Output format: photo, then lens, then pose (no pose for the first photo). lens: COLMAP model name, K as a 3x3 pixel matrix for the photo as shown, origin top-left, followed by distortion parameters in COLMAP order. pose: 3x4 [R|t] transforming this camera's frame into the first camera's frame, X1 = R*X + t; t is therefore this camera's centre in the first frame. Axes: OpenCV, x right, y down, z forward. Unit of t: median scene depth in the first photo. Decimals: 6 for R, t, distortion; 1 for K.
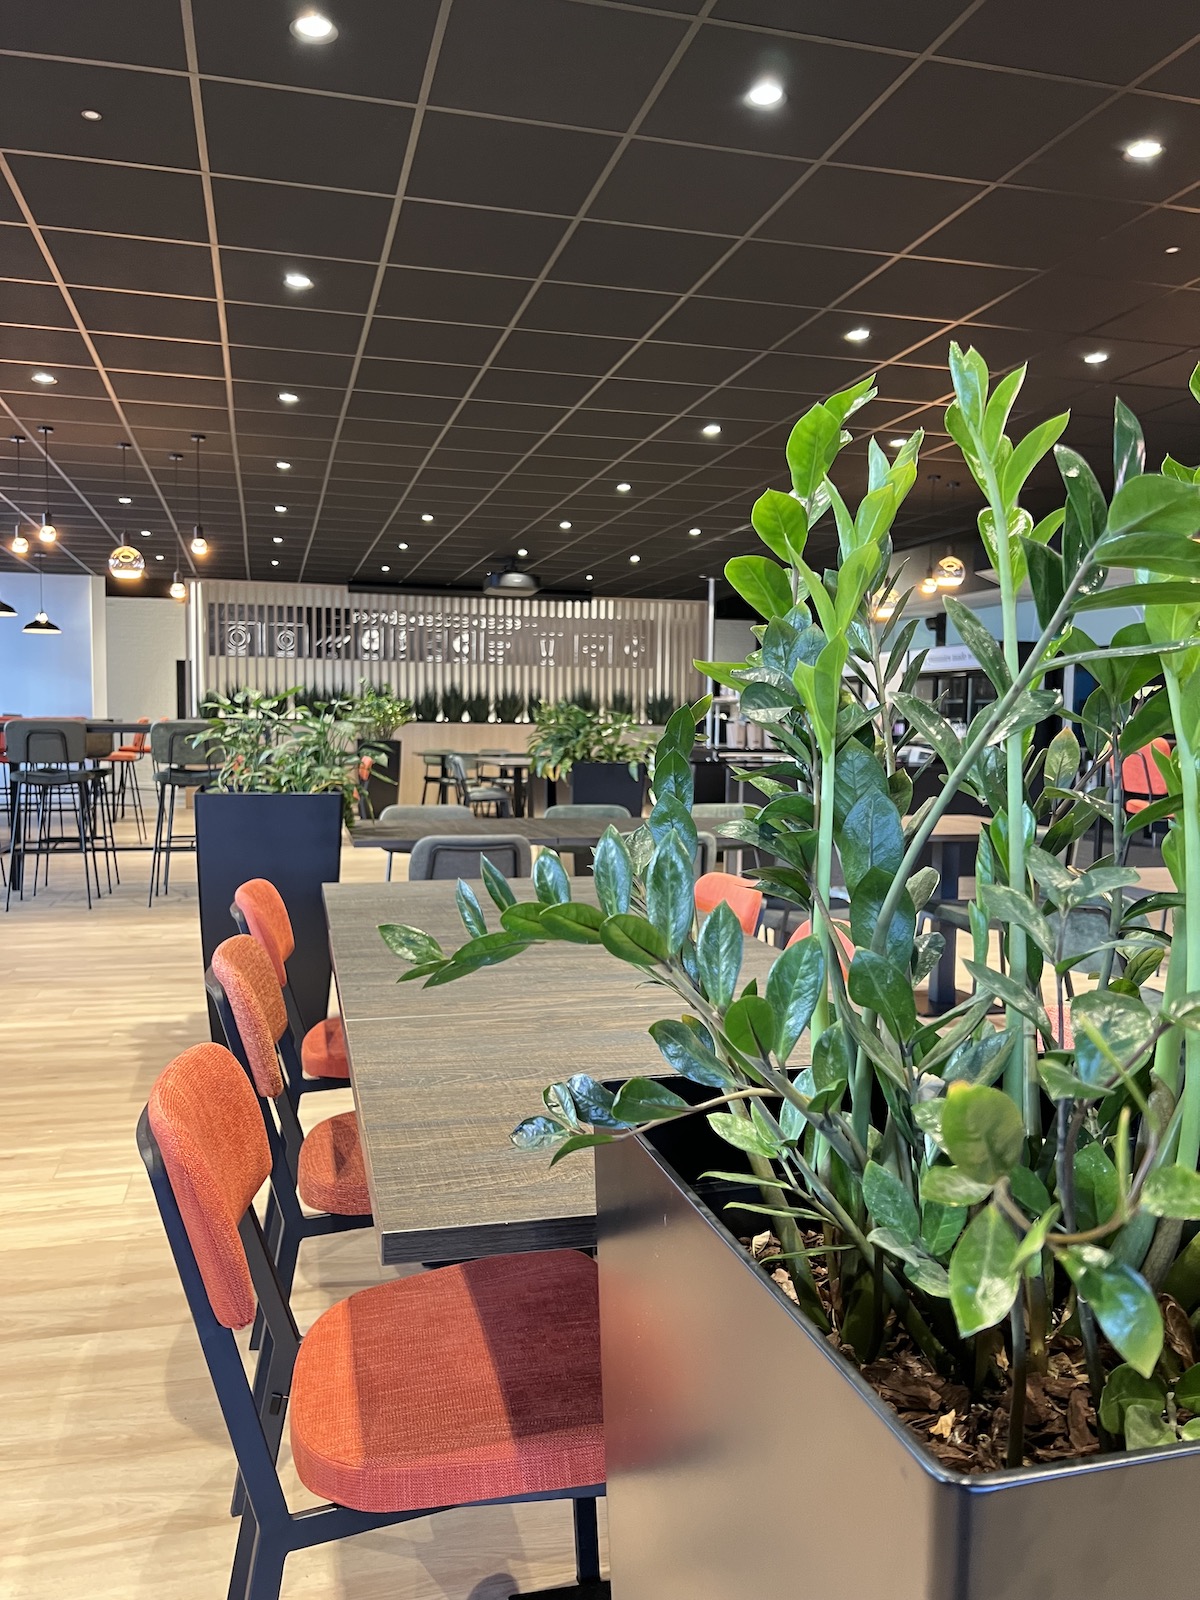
lens RADIAL K [[1205.7, 0, 565.2], [0, 1205.7, 787.3], [0, 0, 1]] dist [0.073479, -0.004138]
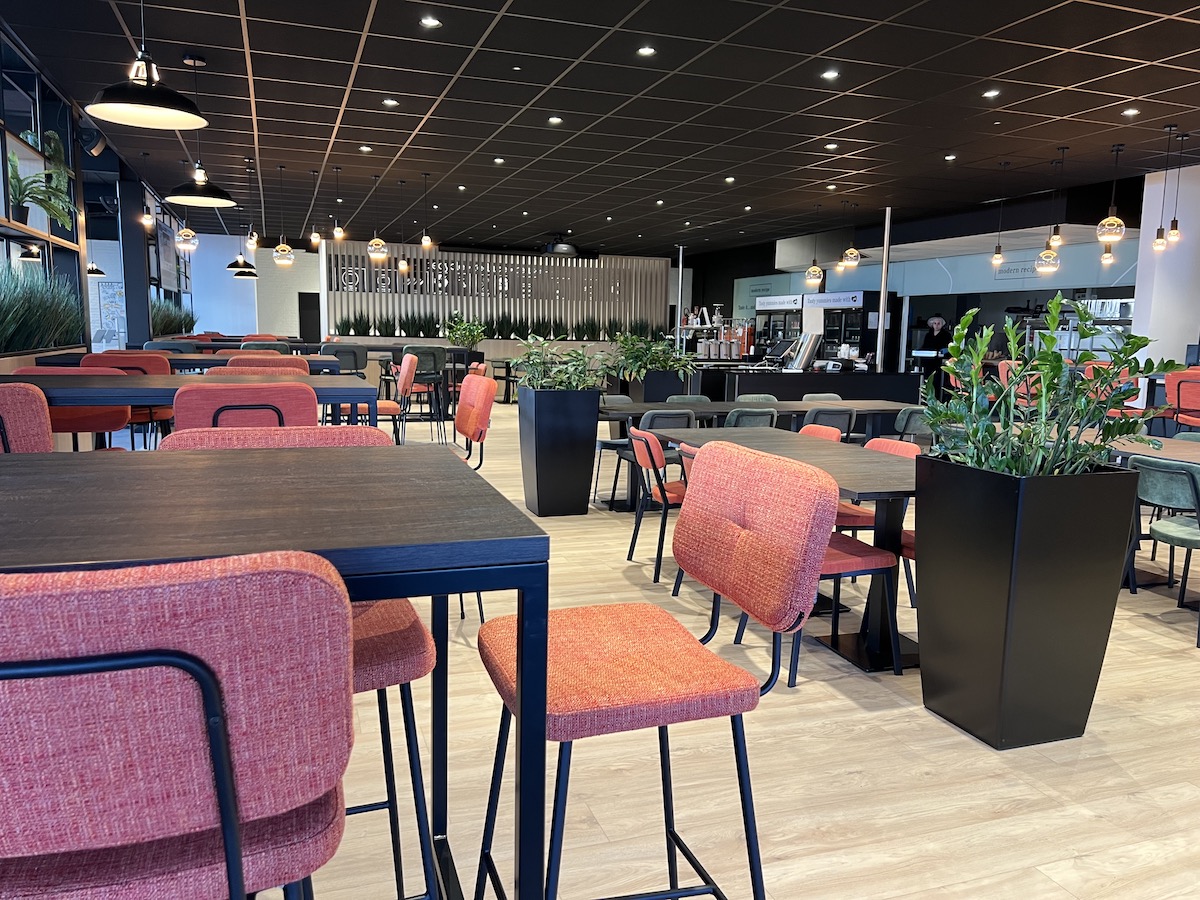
lens RADIAL K [[904.3, 0, 600.3], [0, 904.3, 452.2], [0, 0, 1]] dist [0.073479, -0.004138]
pose [[0.994905, -0.006509, 0.100604, -0.112821], [-0.001470, 0.996871, 0.079037, -0.003627], [-0.100803, -0.078782, 0.991782, -0.174516]]
